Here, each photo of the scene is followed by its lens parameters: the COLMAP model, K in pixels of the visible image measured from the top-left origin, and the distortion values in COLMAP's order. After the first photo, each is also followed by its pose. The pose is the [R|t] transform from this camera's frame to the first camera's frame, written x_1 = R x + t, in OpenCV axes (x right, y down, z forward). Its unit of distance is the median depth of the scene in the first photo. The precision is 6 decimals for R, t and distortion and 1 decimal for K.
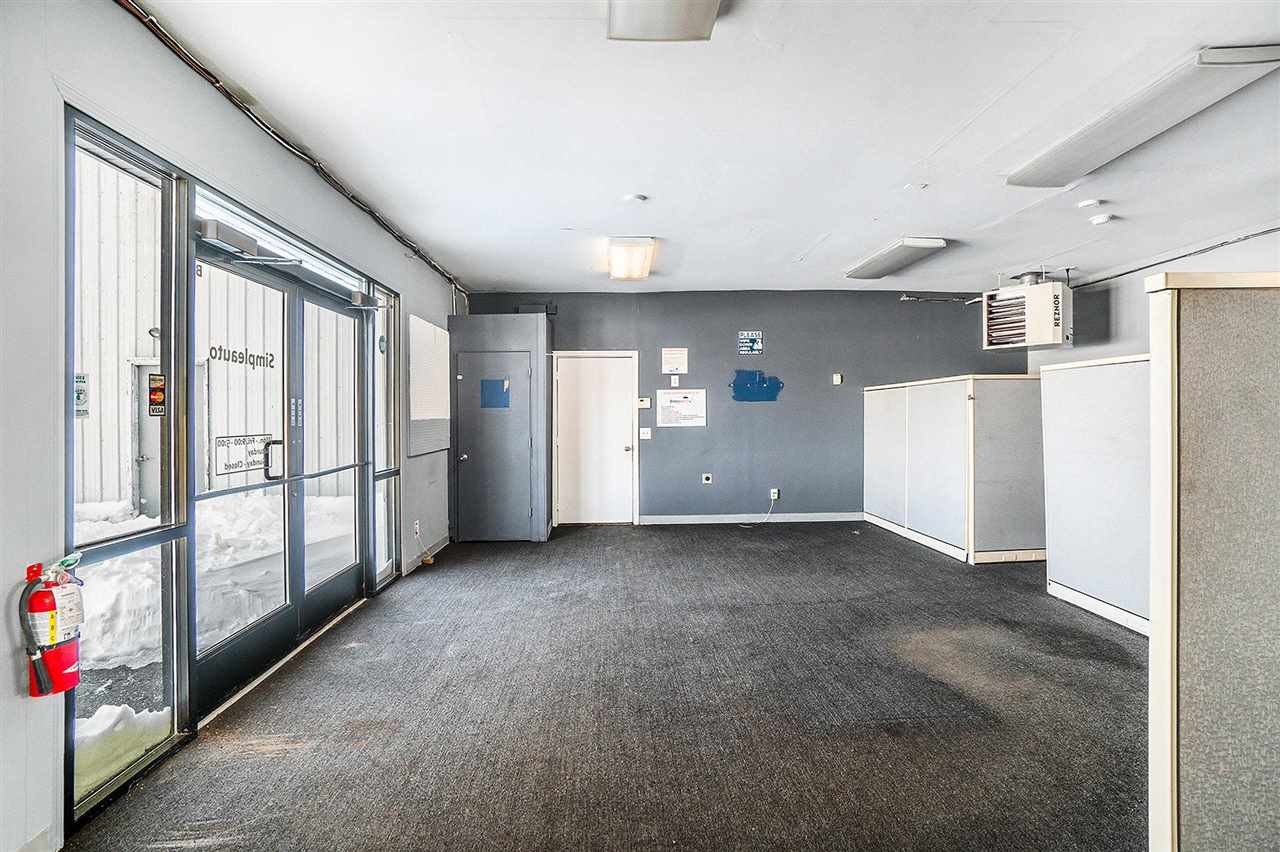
lens RADIAL K [[570.5, 0, 638.7], [0, 570.5, 410.7], [0, 0, 1]] dist [-0.037620, 0.018277]
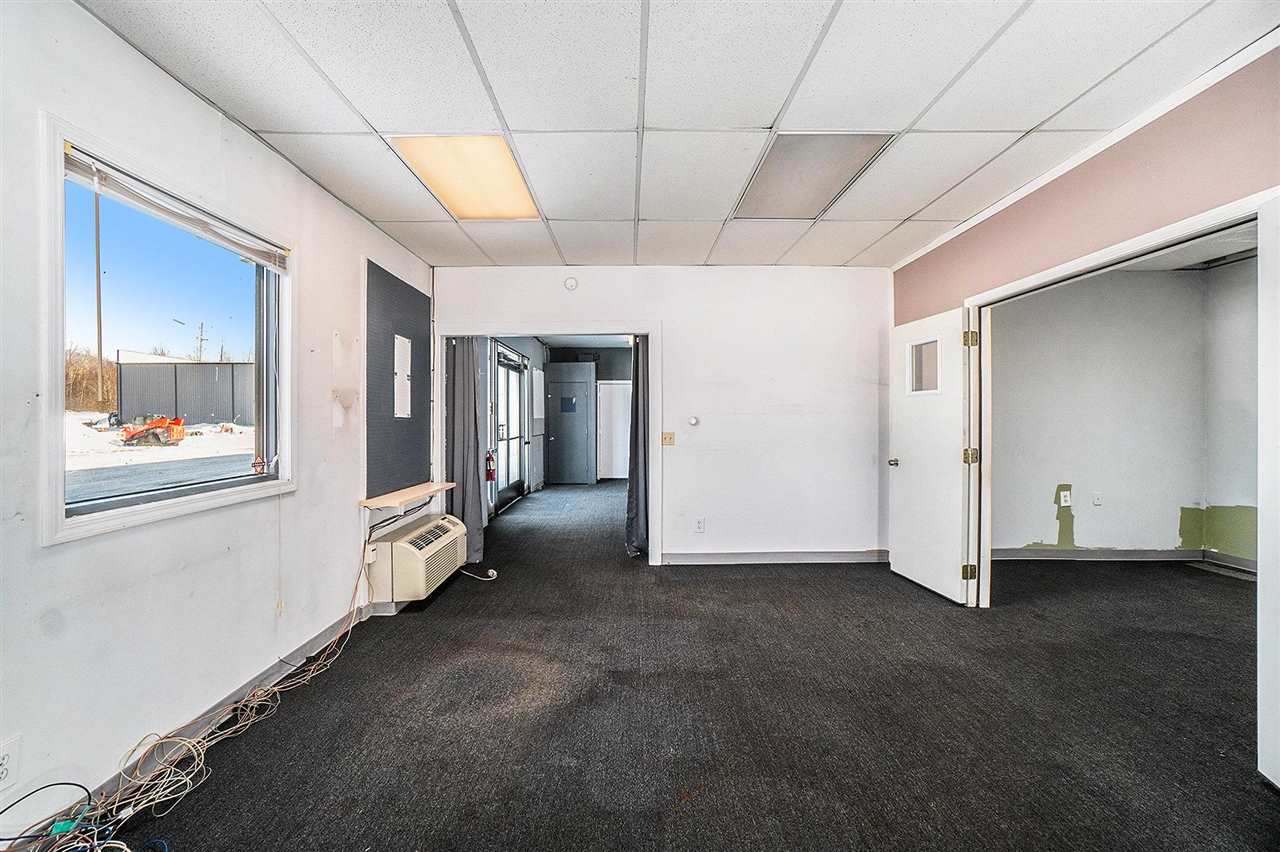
lens RADIAL K [[545.9, 0, 638.3], [0, 545.9, 415.9], [0, 0, 1]] dist [-0.049335, 0.014765]
pose [[0.999309, 0.000096, -0.037163, 0.046621], [-0.000071, 1.000000, 0.000688, 0.004889], [0.037163, -0.000685, 0.999309, -0.794083]]
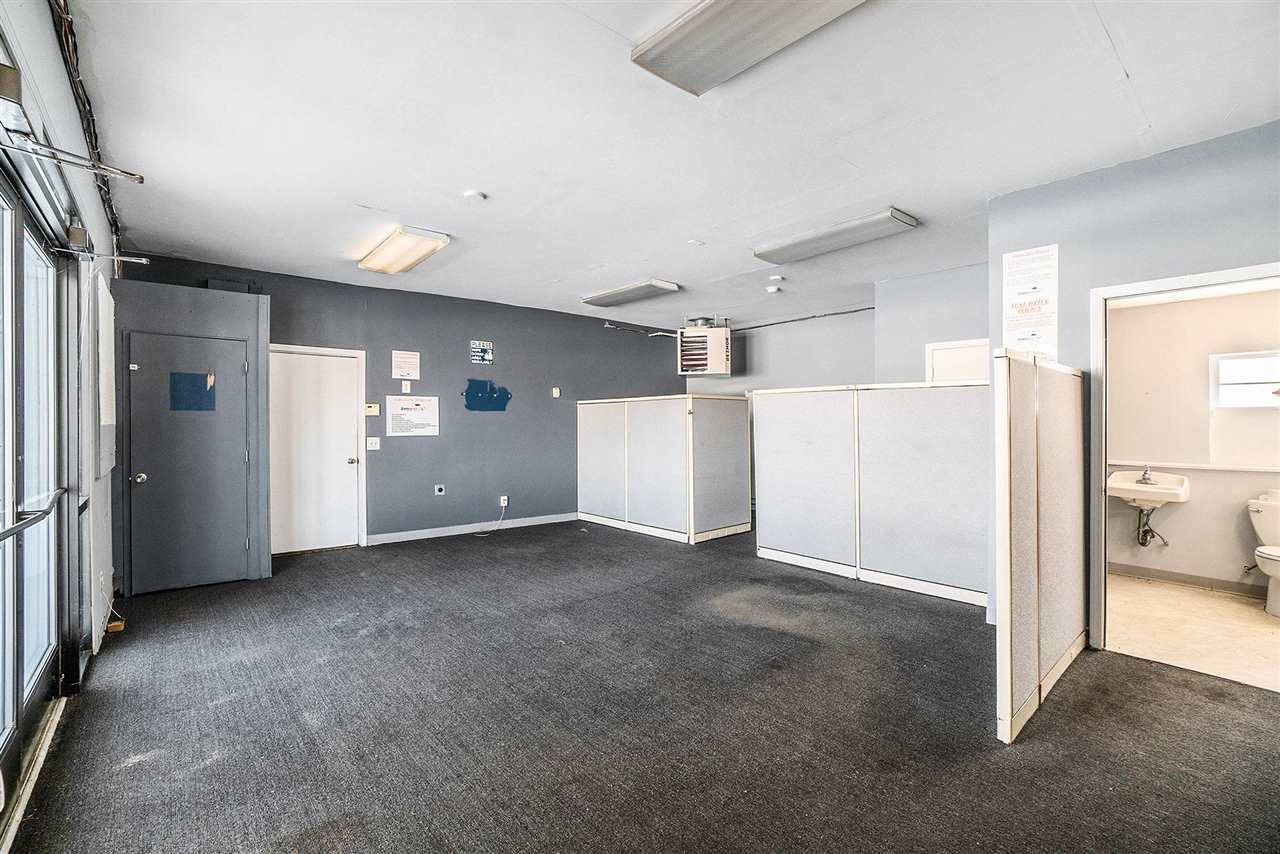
lens RADIAL K [[558.7, 0, 634.8], [0, 558.7, 419.9], [0, 0, 1]] dist [-0.052660, 0.016829]
pose [[0.795344, 0.016123, 0.605943, -0.223119], [-0.014635, 0.999866, -0.007396, 0.003715], [-0.605981, -0.002985, 0.795473, 0.066592]]
